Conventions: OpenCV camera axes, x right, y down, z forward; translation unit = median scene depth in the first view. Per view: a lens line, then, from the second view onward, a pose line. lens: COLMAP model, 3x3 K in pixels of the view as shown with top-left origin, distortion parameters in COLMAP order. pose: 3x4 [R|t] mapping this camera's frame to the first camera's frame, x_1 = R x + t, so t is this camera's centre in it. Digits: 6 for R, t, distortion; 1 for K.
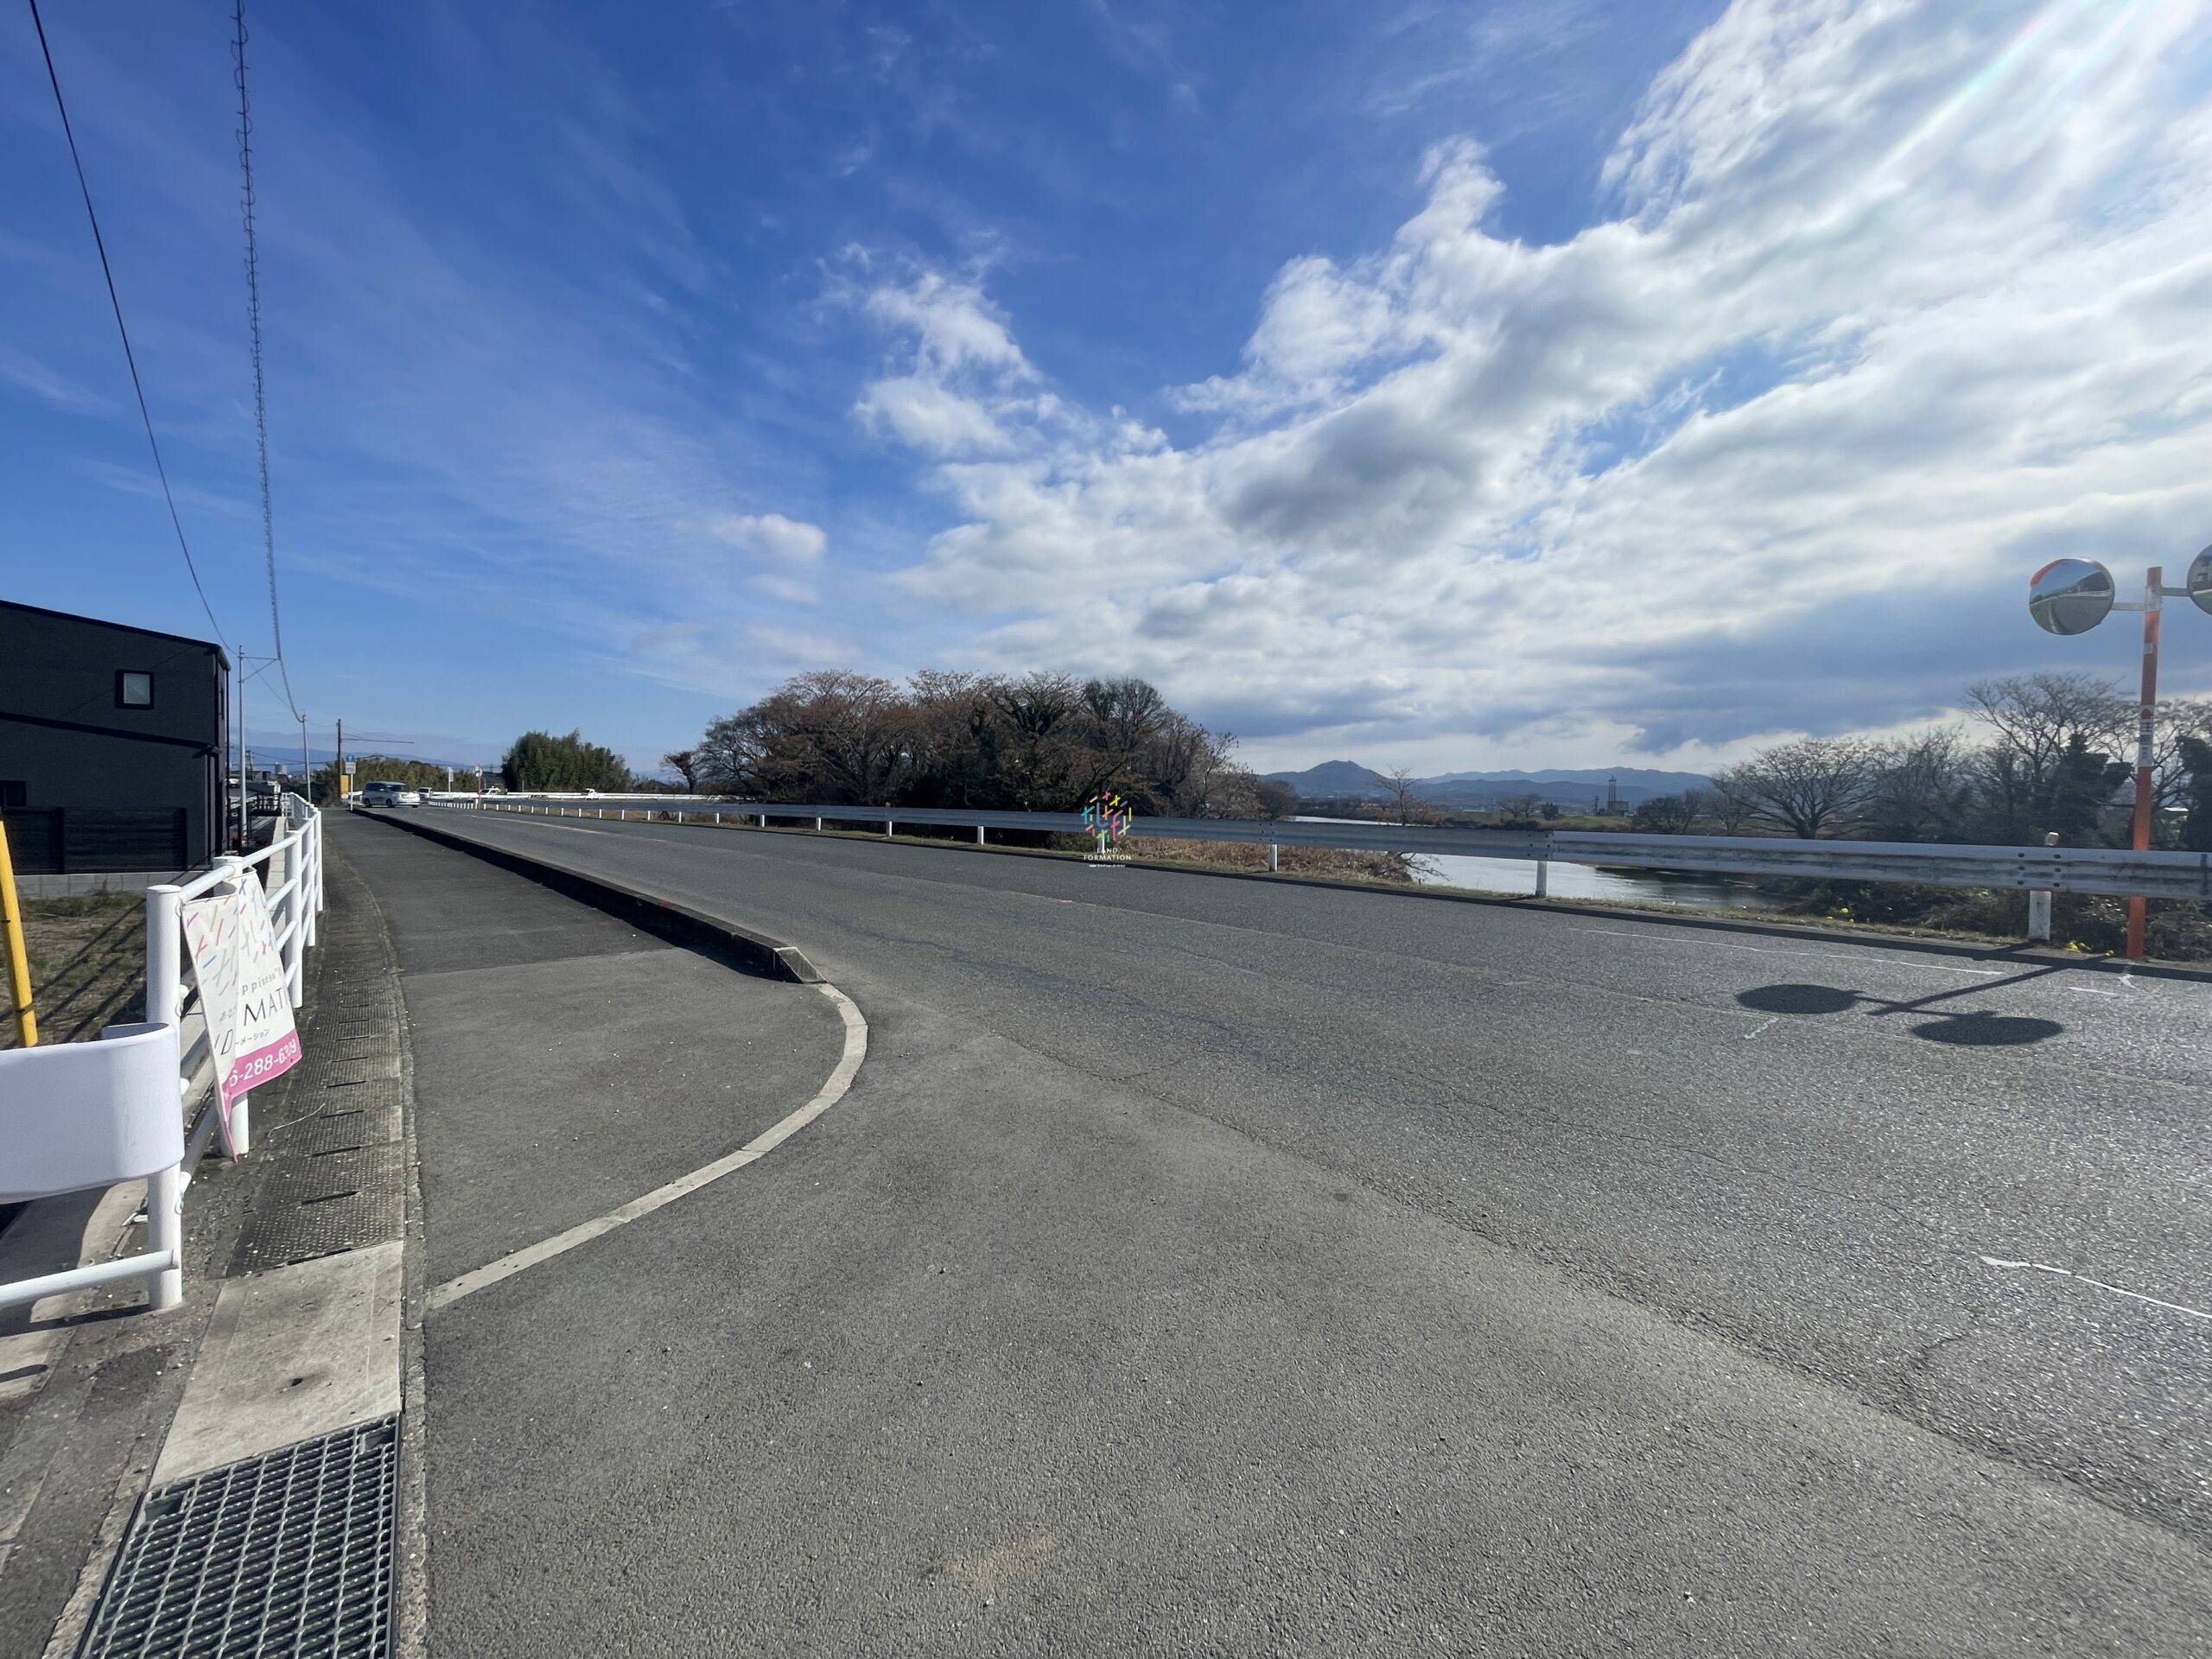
lens RADIAL K [[887.2, 0, 1096.9], [0, 887.2, 866.7], [0, 0, 1]] dist [-0.010386, 0.000432]
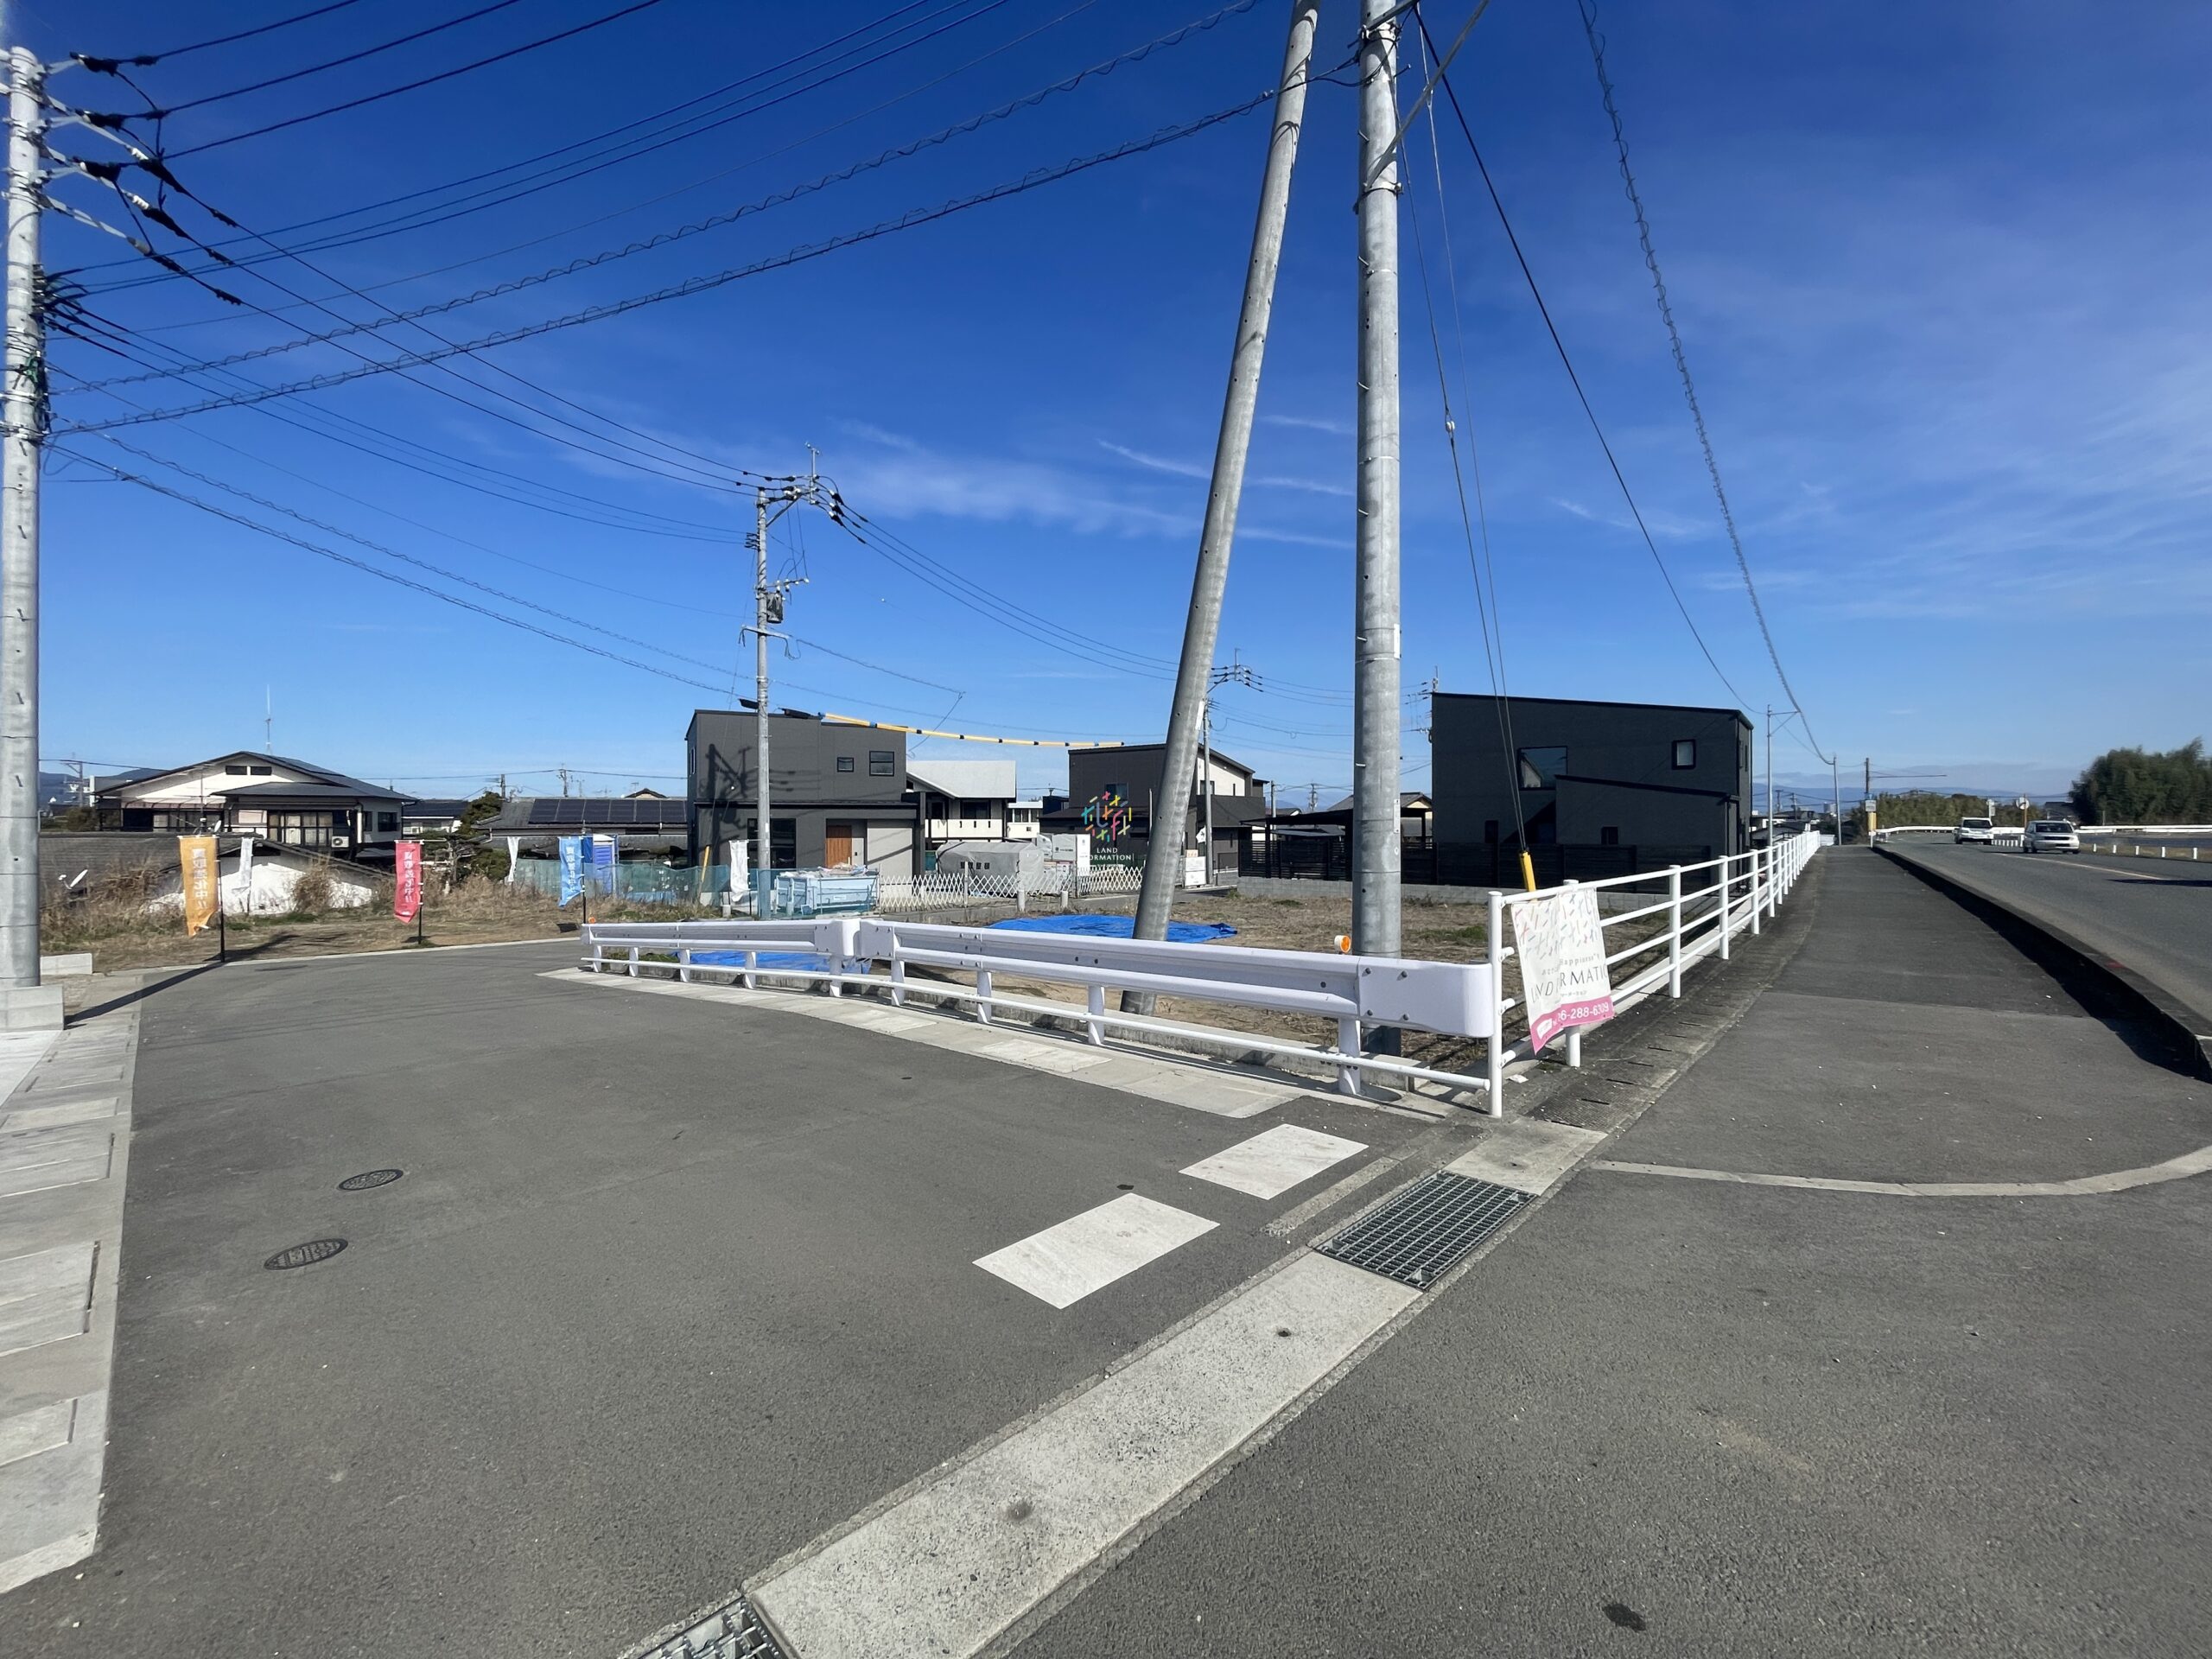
lens RADIAL K [[887.2, 0, 1111.6], [0, 887.2, 833.3], [0, 0, 1]] dist [-0.010386, 0.000432]
pose [[0.136915, -0.012660, -0.990502, 0.592526], [-0.065416, 0.997620, -0.021793, -0.008902], [0.988420, 0.067778, 0.135761, -0.097102]]
